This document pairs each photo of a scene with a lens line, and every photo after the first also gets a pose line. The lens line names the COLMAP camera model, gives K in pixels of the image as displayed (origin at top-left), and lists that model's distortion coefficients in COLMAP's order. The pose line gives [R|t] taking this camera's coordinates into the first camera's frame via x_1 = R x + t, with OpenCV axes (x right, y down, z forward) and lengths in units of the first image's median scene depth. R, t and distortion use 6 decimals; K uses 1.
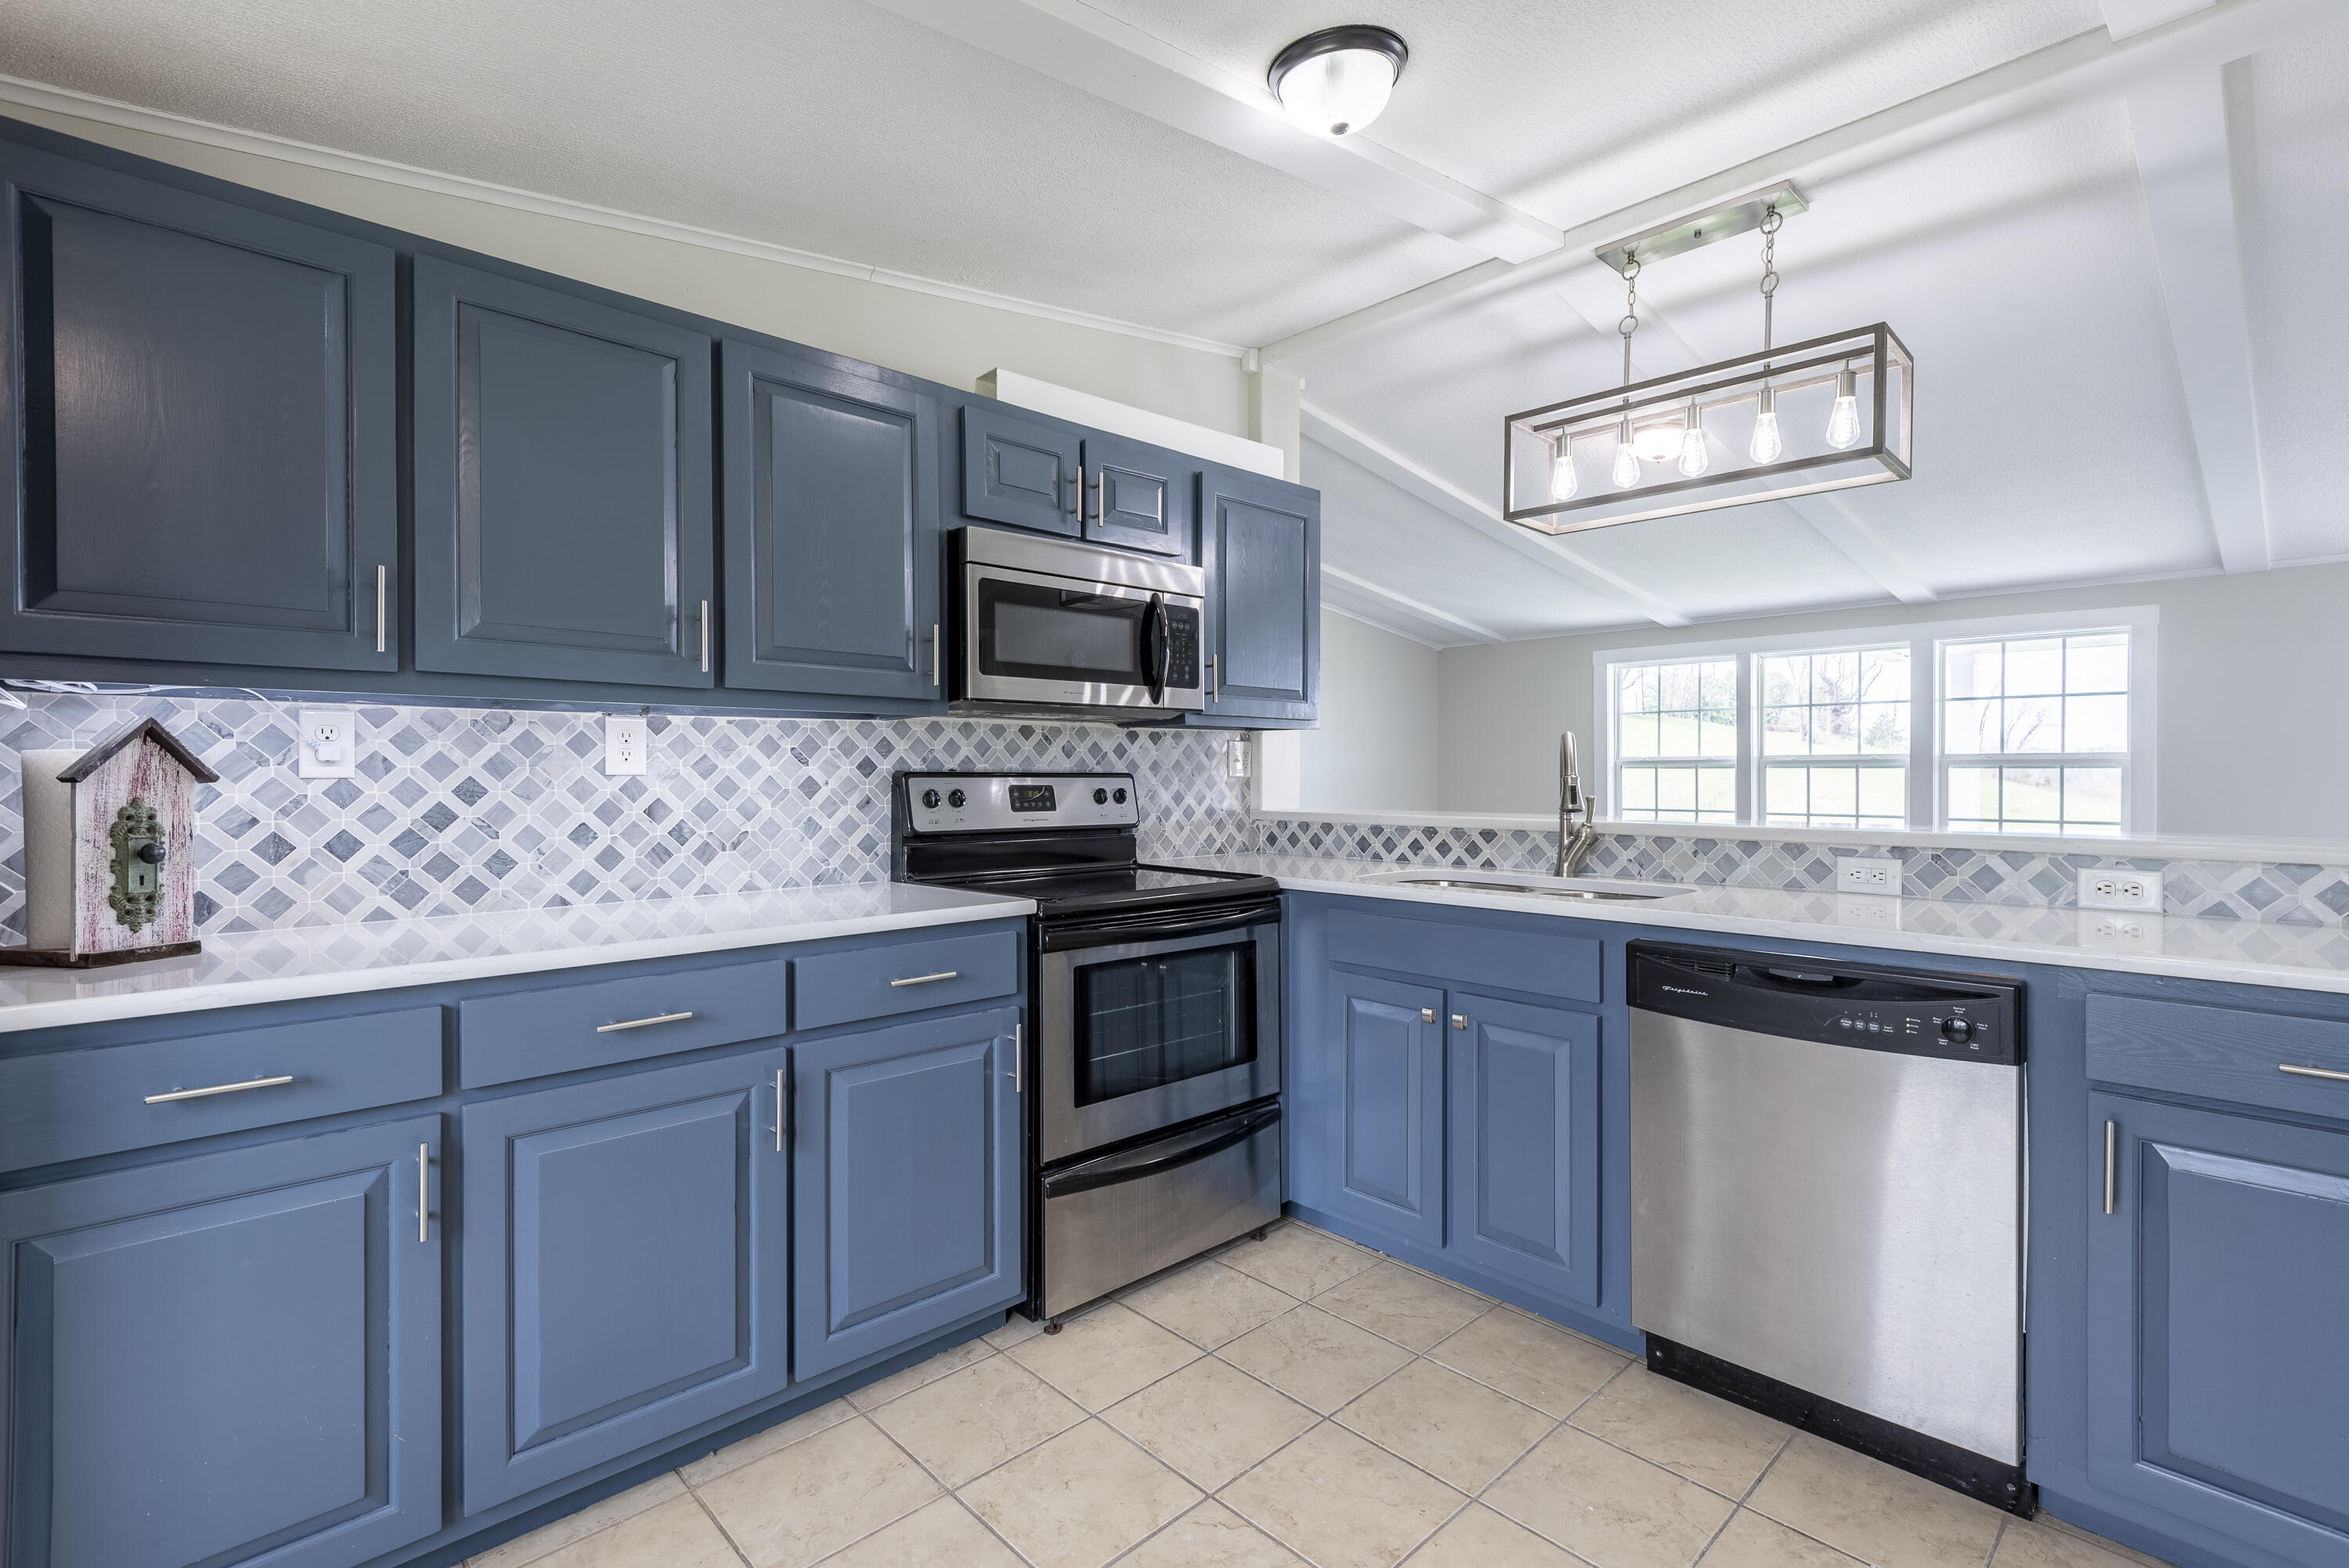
lens RADIAL K [[1081.0, 0, 1116.2], [0, 1081.0, 784.1], [0, 0, 1]] dist [0.016052, -0.007050]
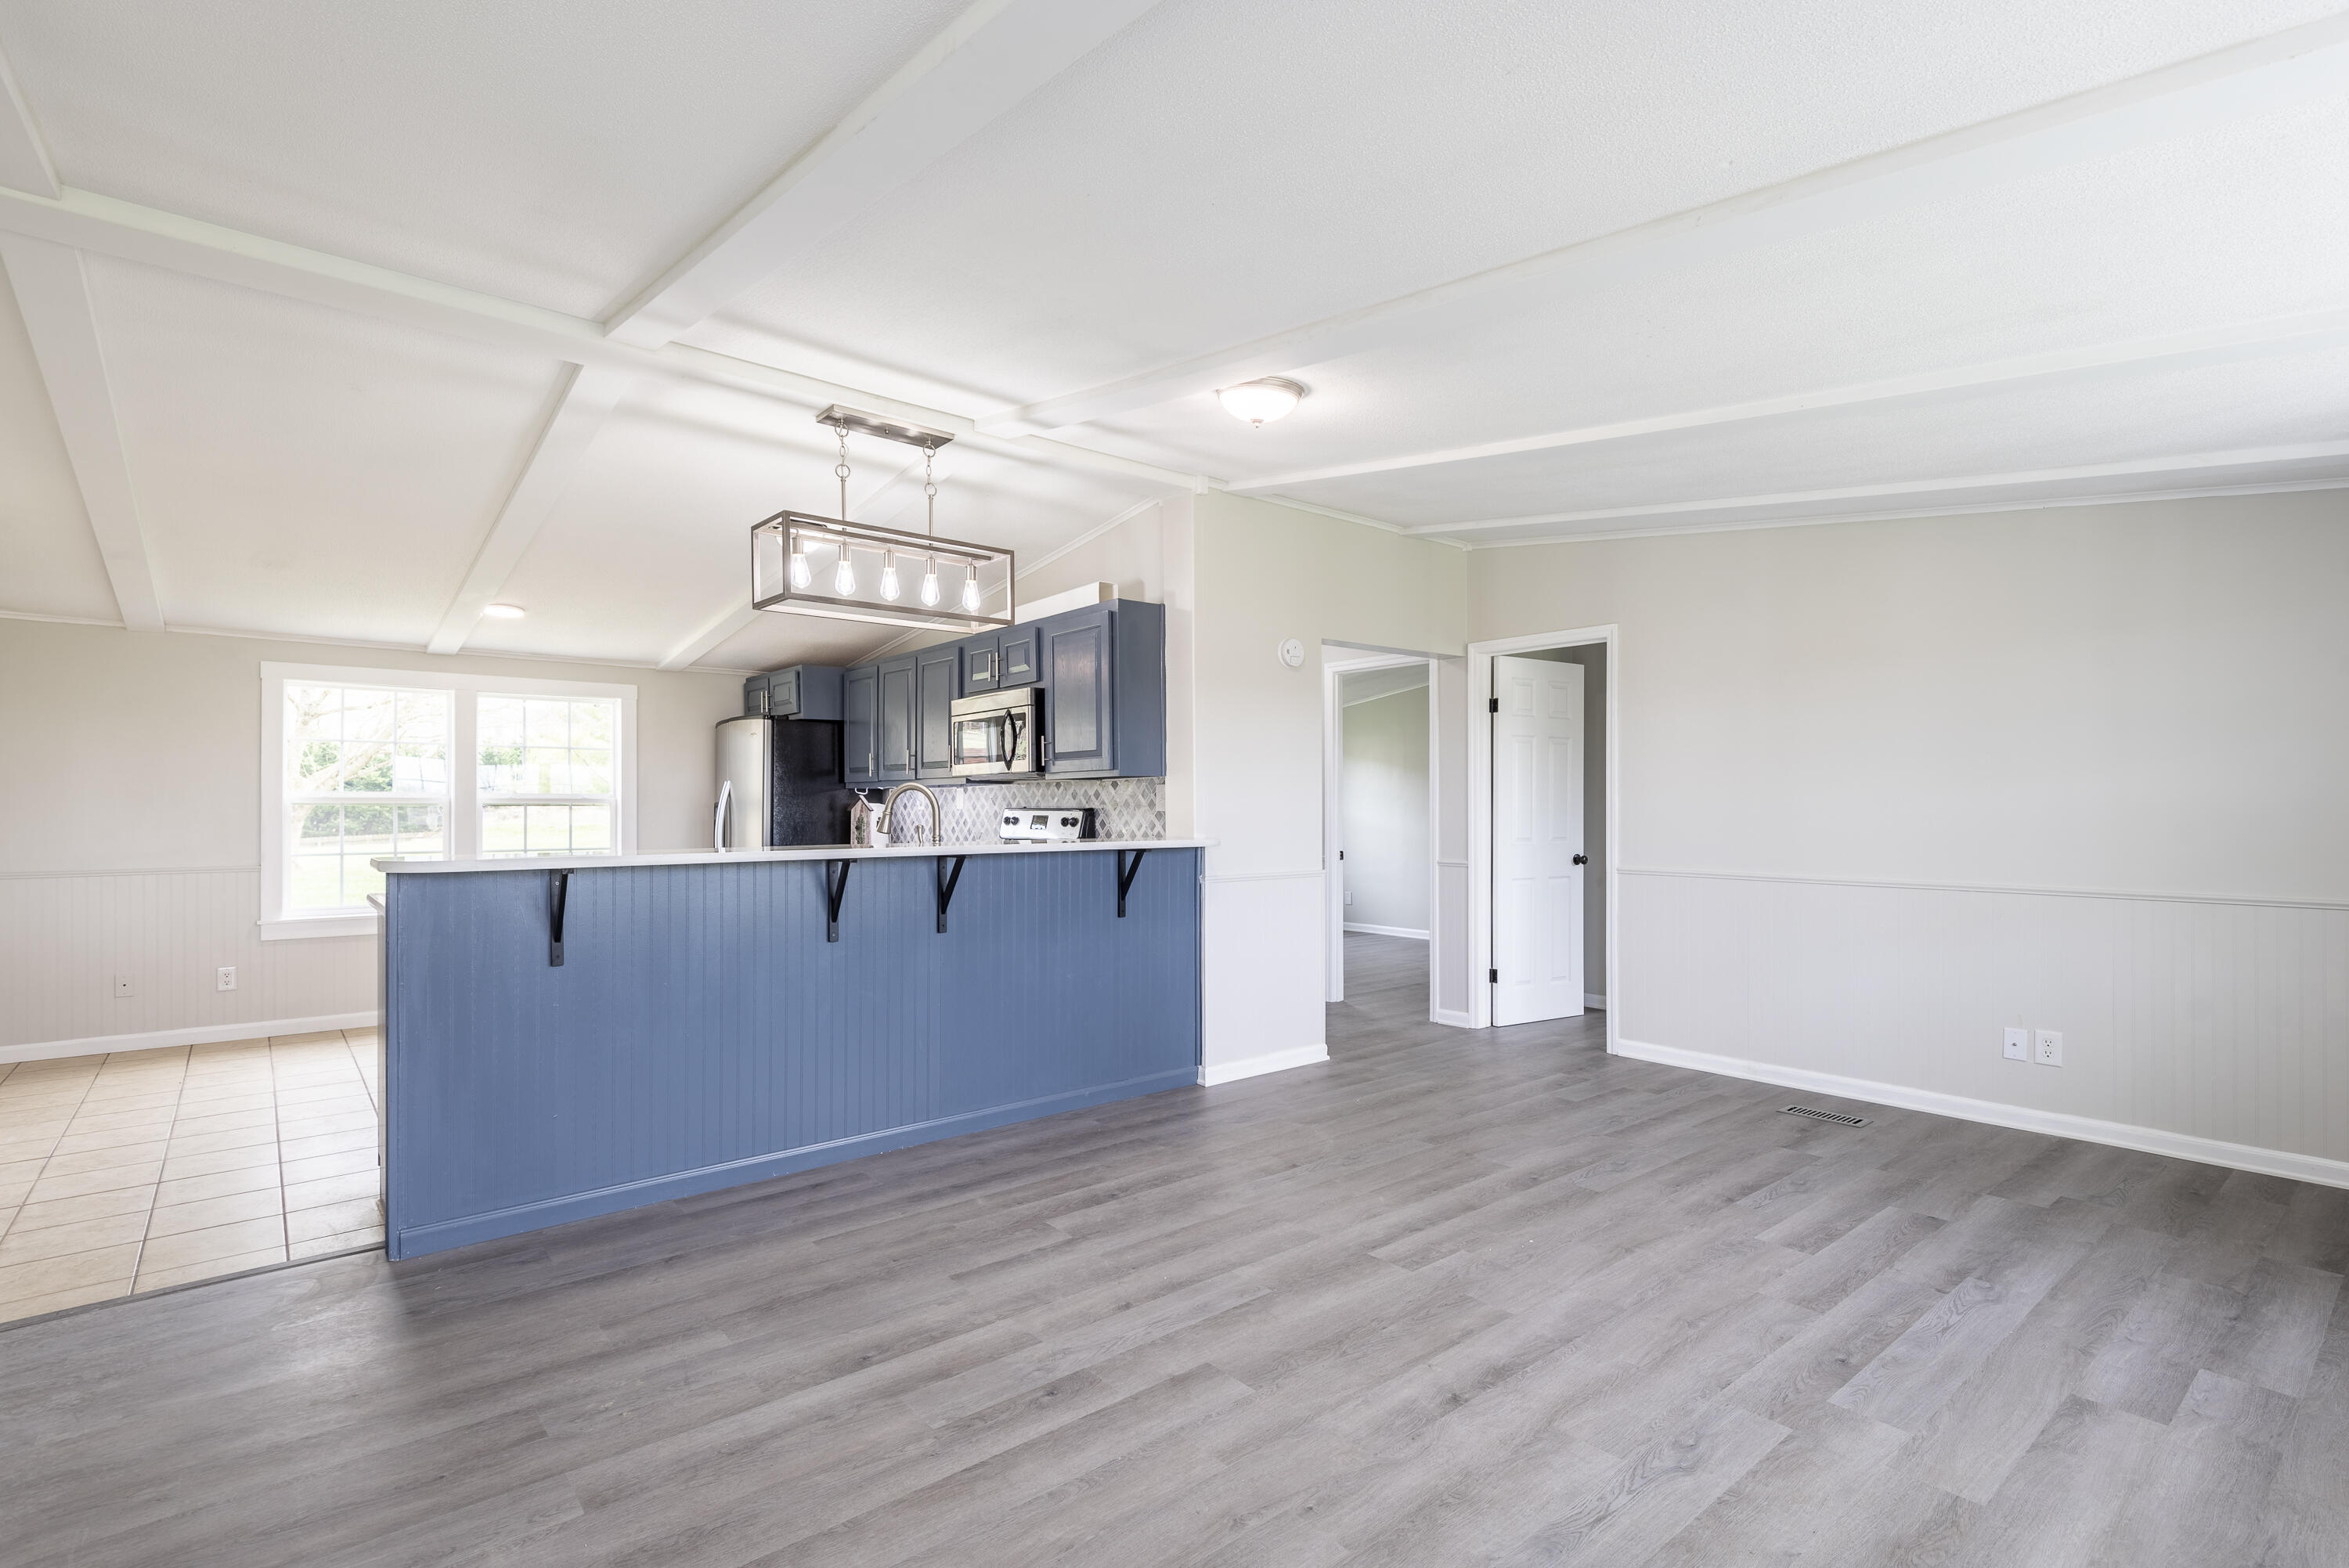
lens RADIAL K [[1081.0, 0, 1176.9], [0, 1081.0, 794.7], [0, 0, 1]] dist [0.016052, -0.007050]
pose [[-0.046462, -0.012073, -0.998847, 2.067669], [-0.009277, 0.999889, -0.011654, -0.016842], [0.998877, 0.008724, -0.046569, 1.532599]]
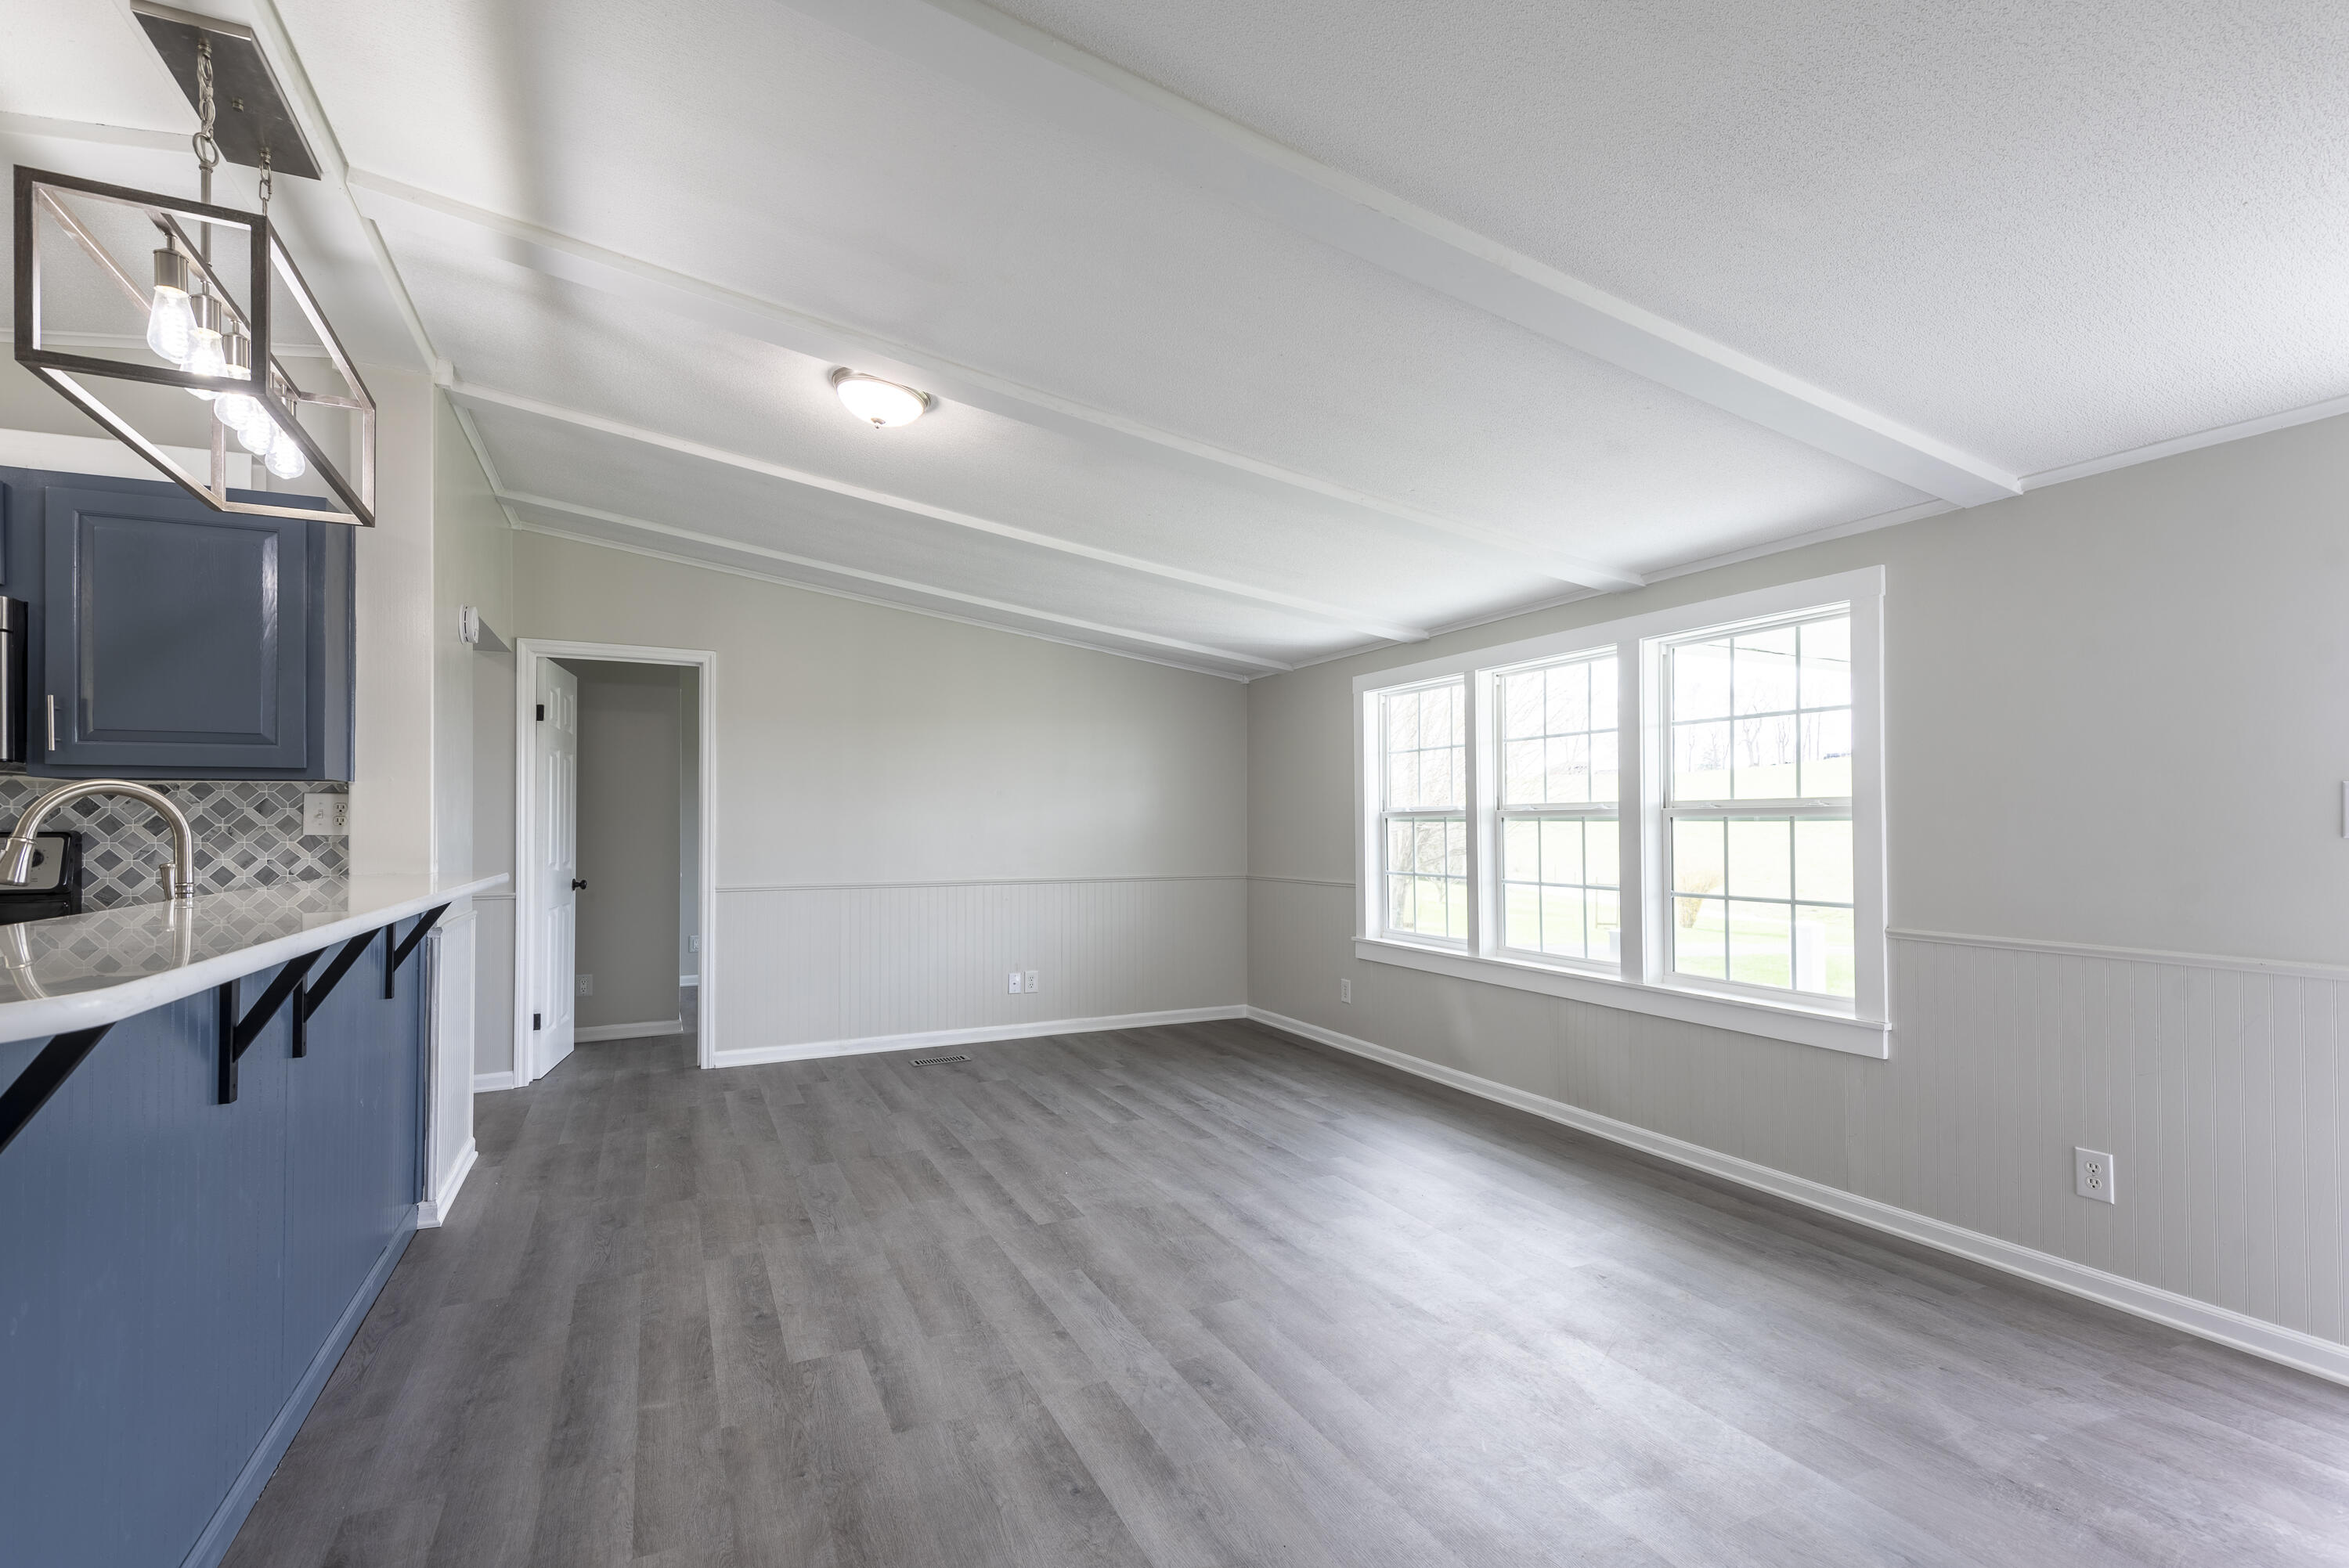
lens RADIAL K [[1081.0, 0, 1160.4], [0, 1081.0, 807.1], [0, 0, 1]] dist [0.016052, -0.007050]
pose [[0.957266, -0.007208, -0.289118, 1.435644], [-0.000624, 0.999636, -0.026989, -0.008533], [0.289207, 0.026016, 0.956913, 0.503986]]
